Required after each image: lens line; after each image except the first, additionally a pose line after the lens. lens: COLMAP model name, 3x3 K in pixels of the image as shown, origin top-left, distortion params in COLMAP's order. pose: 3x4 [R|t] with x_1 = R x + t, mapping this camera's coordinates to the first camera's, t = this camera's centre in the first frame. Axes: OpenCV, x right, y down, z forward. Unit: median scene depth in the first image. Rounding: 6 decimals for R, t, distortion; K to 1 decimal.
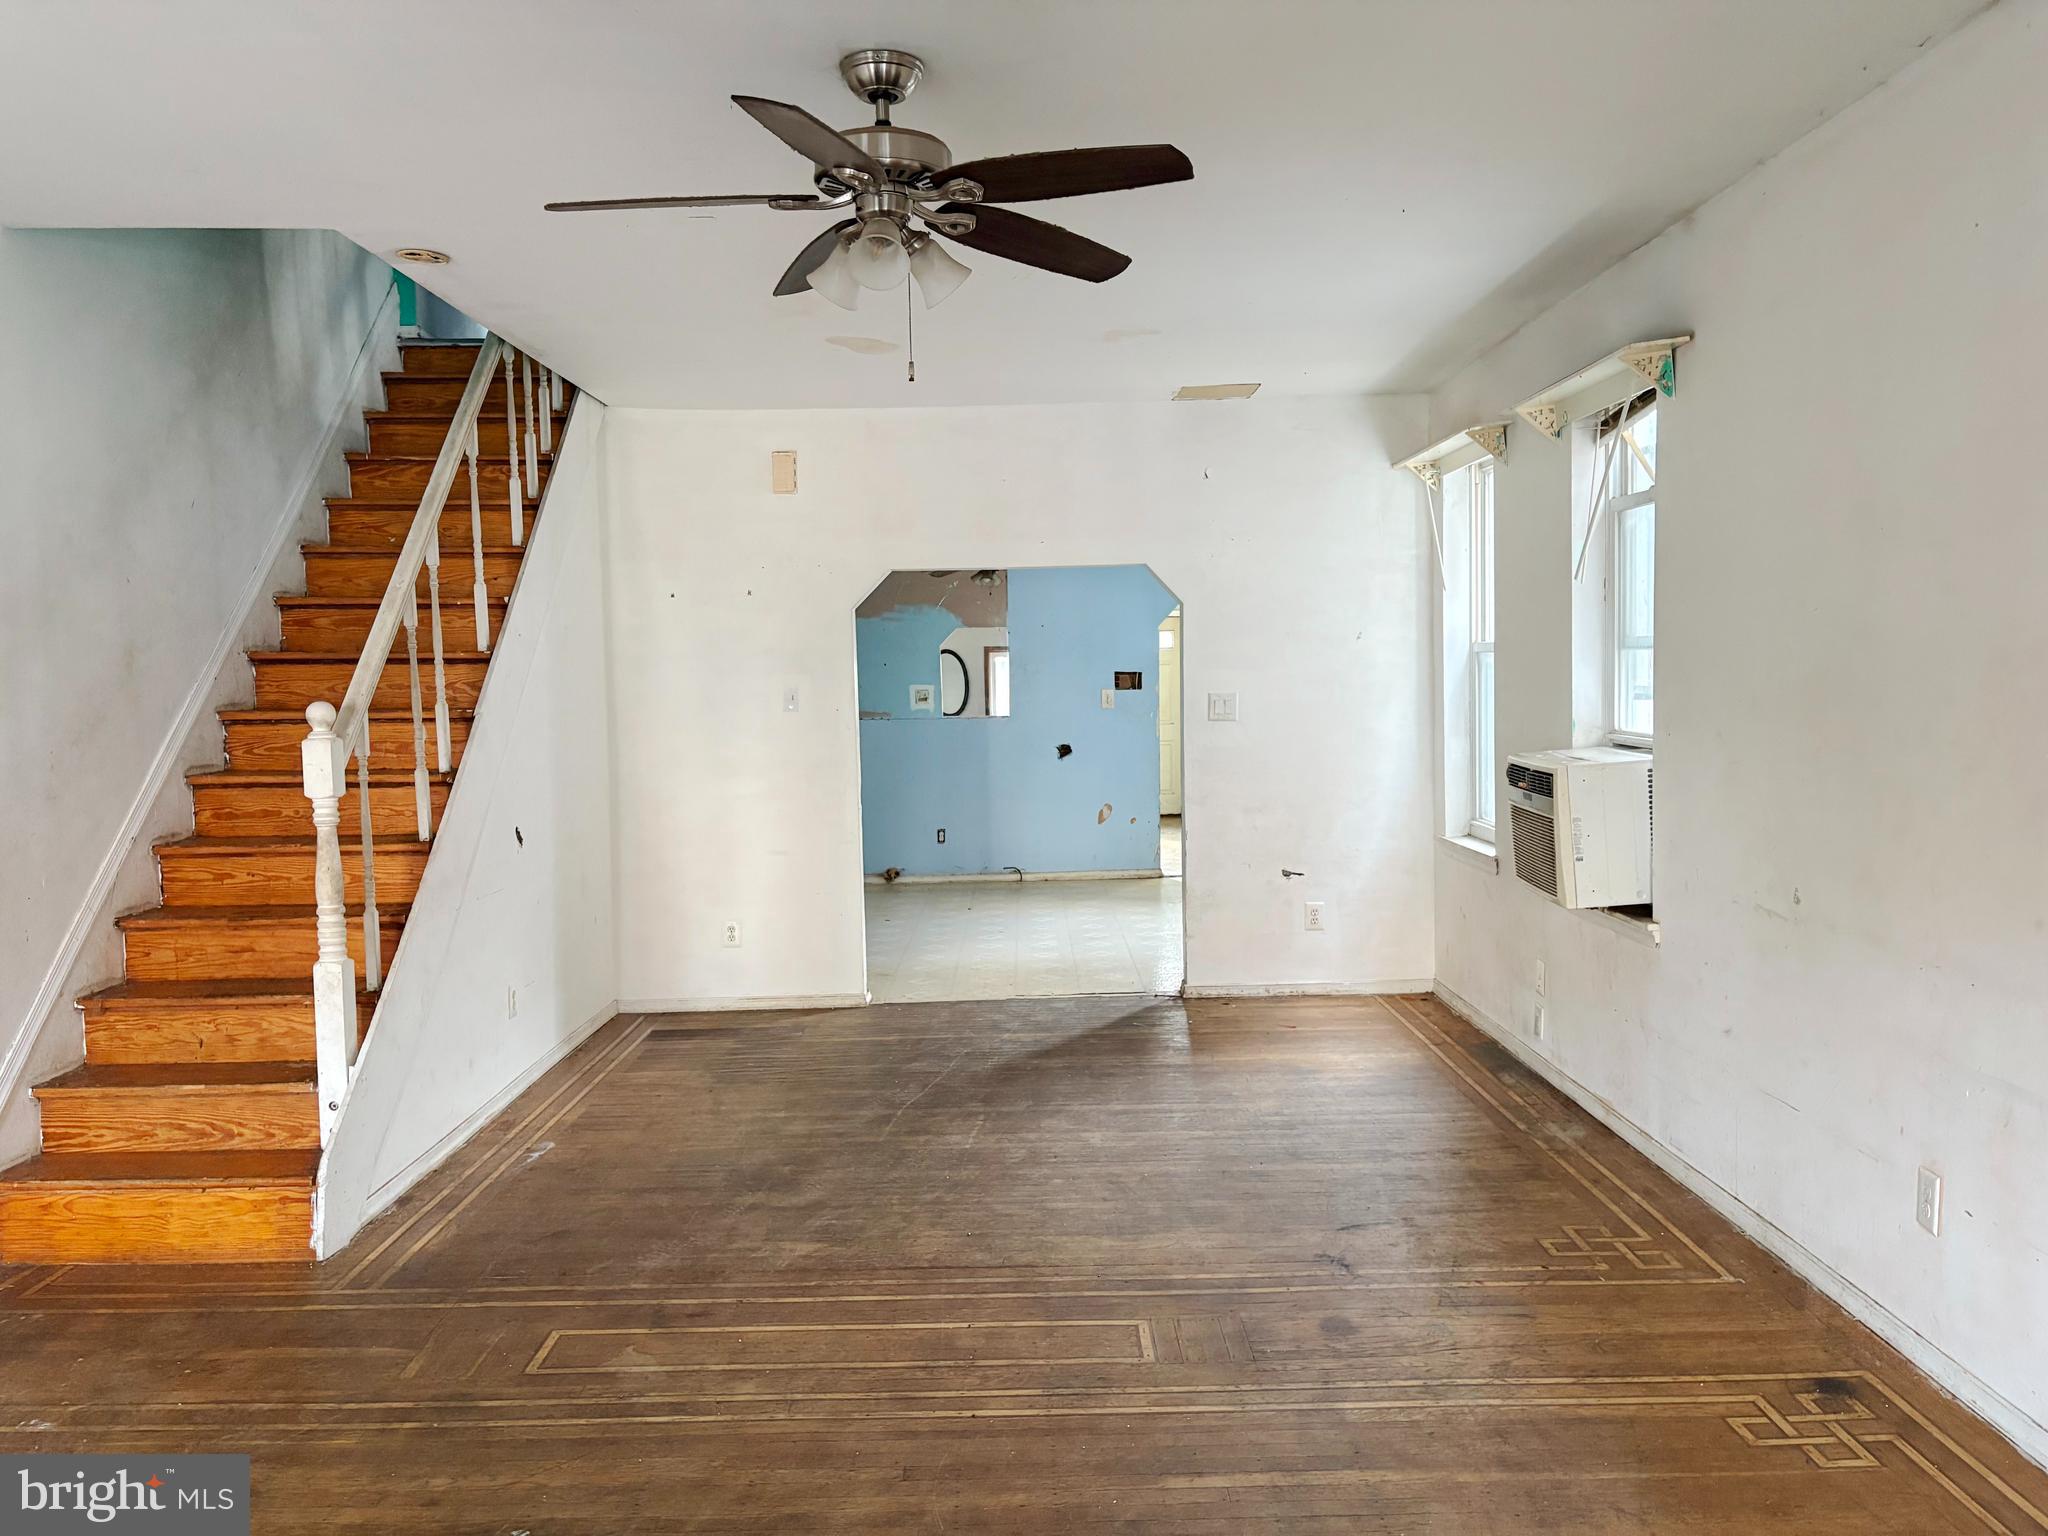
lens RADIAL K [[1547.4, 0, 1025.4], [0, 1547.4, 770.8], [0, 0, 1]] dist [0.066489, -0.075807]
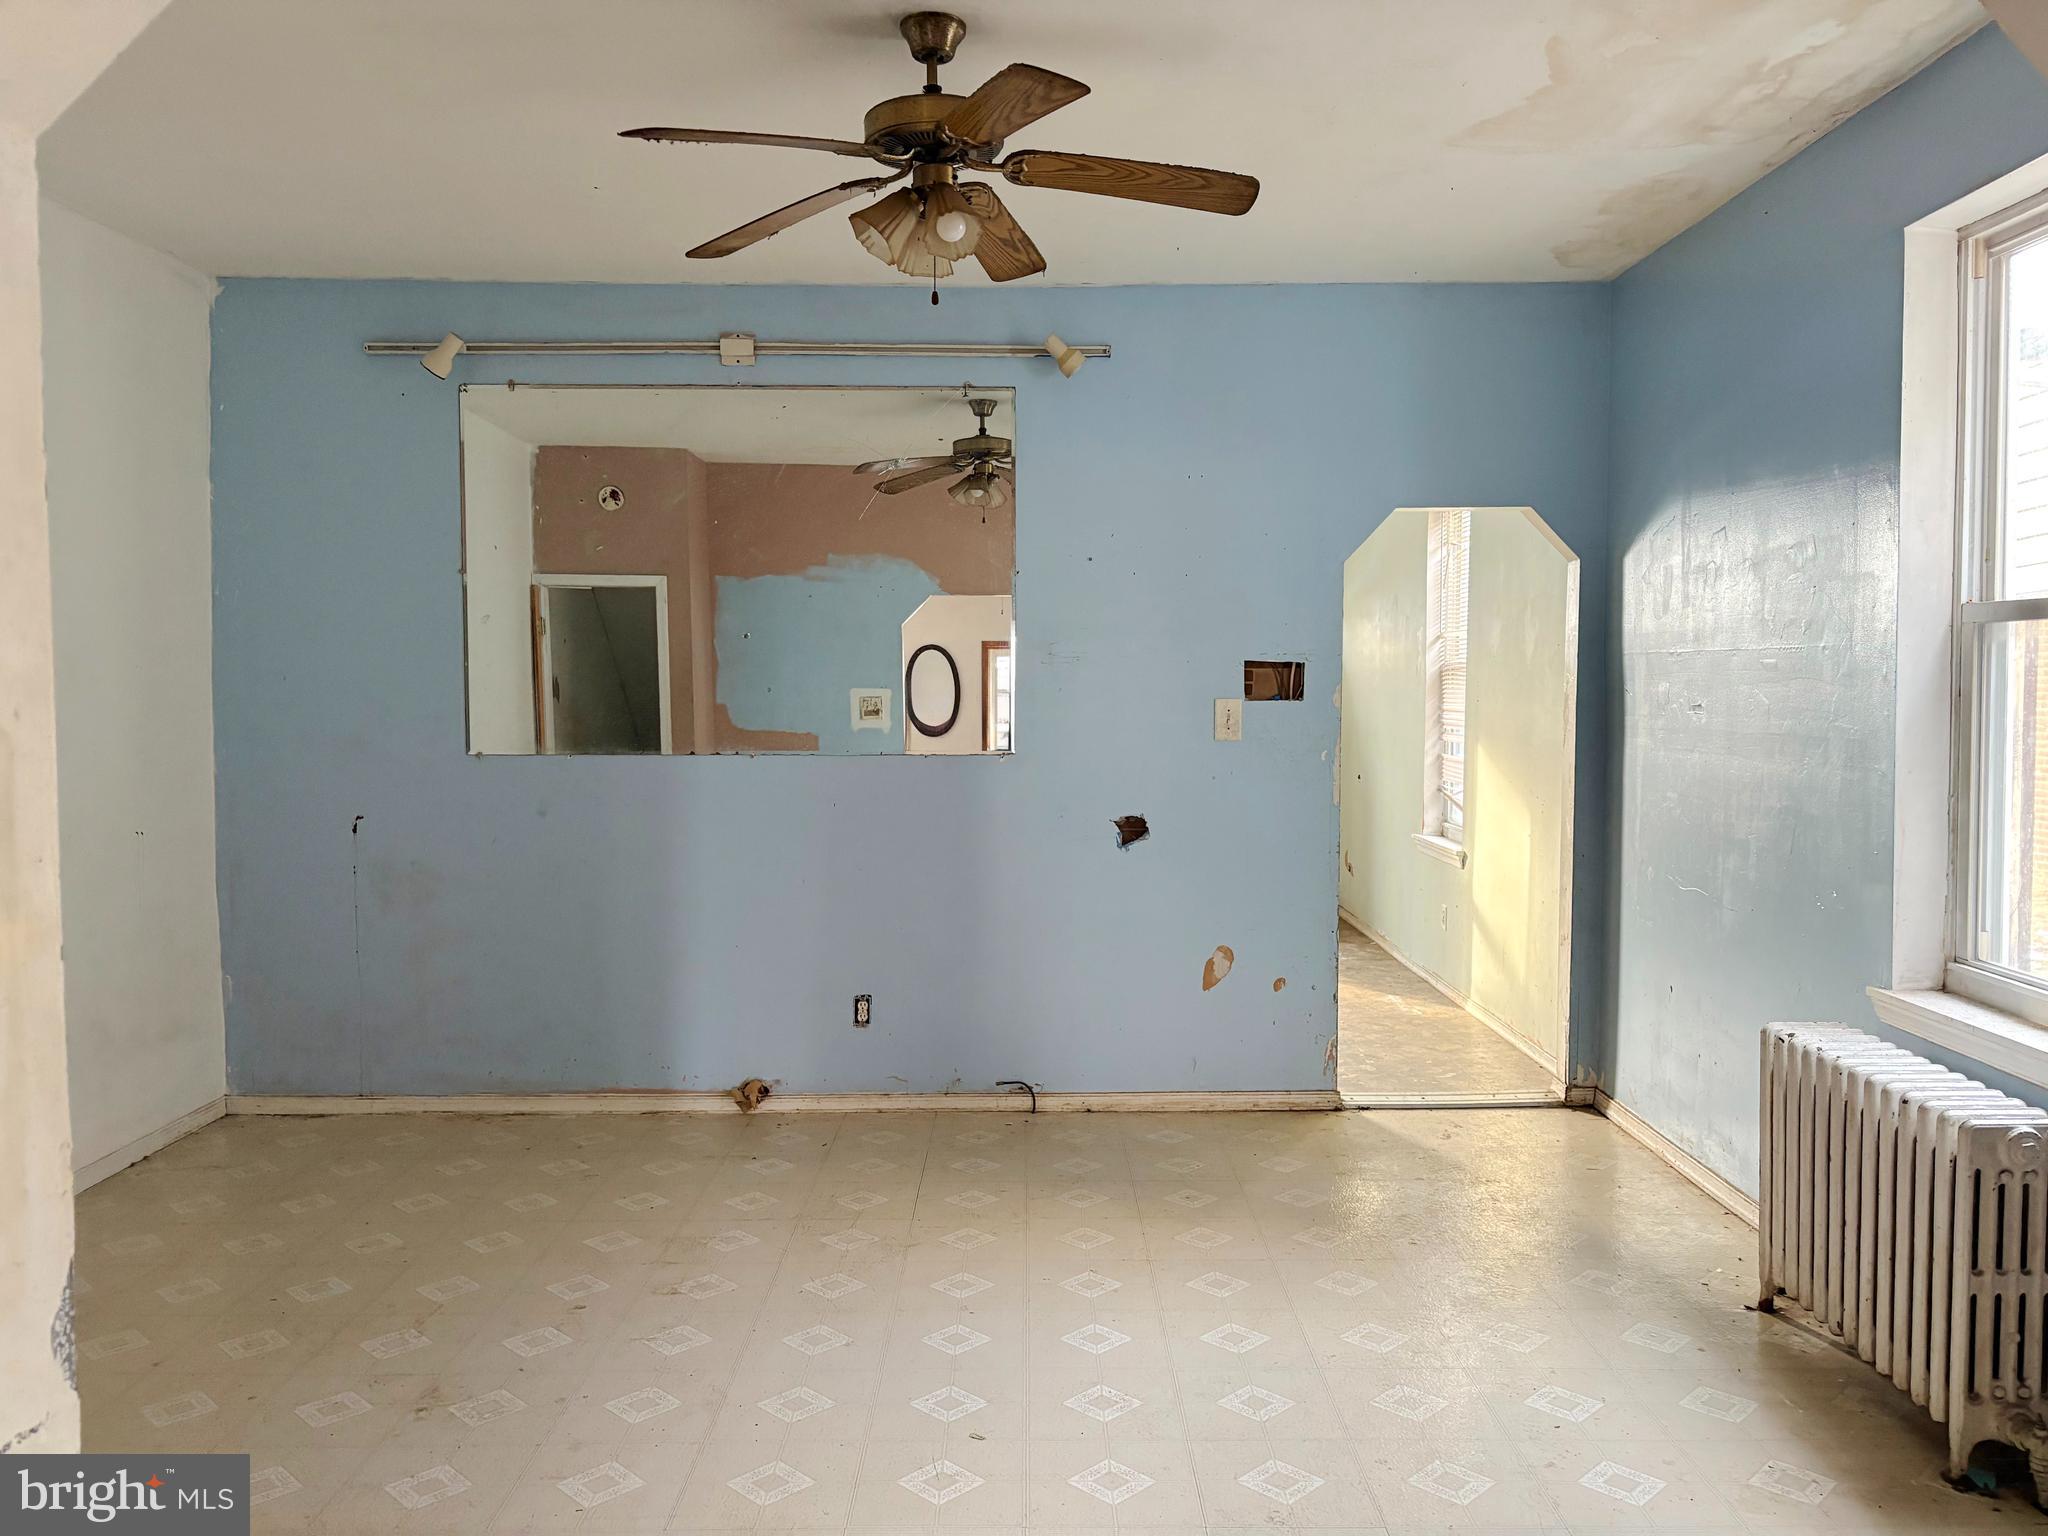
lens RADIAL K [[1547.4, 0, 1024.2], [0, 1547.4, 765.3], [0, 0, 1]] dist [0.066489, -0.075807]
pose [[0.999838, 0.017627, -0.003747, -0.005779], [-0.017669, 0.999779, -0.011395, -0.026373], [0.003545, 0.011459, 0.999928, 0.536480]]
